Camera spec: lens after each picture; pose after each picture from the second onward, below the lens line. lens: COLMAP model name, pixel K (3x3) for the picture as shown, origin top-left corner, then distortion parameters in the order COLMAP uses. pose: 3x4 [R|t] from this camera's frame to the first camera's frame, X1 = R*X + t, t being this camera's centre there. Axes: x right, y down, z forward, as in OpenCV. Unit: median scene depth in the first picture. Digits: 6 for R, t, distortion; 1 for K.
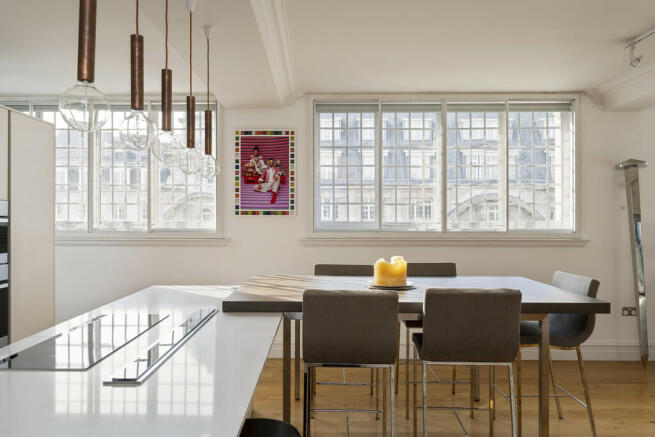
lens RADIAL K [[492.3, 0, 324.3], [0, 492.3, 222.9], [0, 0, 1]] dist [-0.022604, -0.000485]
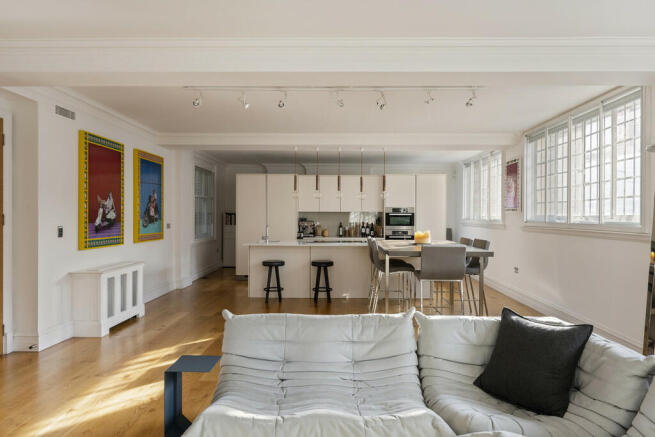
lens RADIAL K [[430.7, 0, 329.2], [0, 430.7, 216.0], [0, 0, 1]] dist [0.019256, -0.009938]
pose [[-0.096424, 0.008634, -0.995303, 1.348119], [-0.011495, 0.999886, 0.009788, -0.010078], [0.995274, 0.012385, -0.096314, 0.549238]]
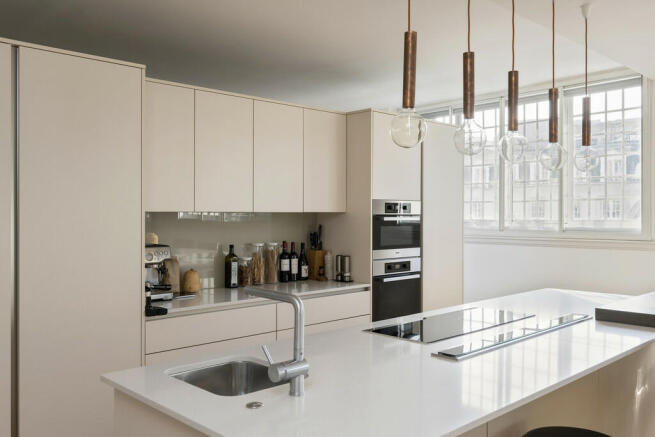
lens RADIAL K [[591.7, 0, 322.3], [0, 591.7, 217.6], [0, 0, 1]] dist [-0.005363, -0.005512]
pose [[0.668204, -0.002720, -0.743973, 0.163975], [-0.003220, 0.999973, -0.006548, 0.001582], [0.743971, 0.006771, 0.668177, -0.061610]]
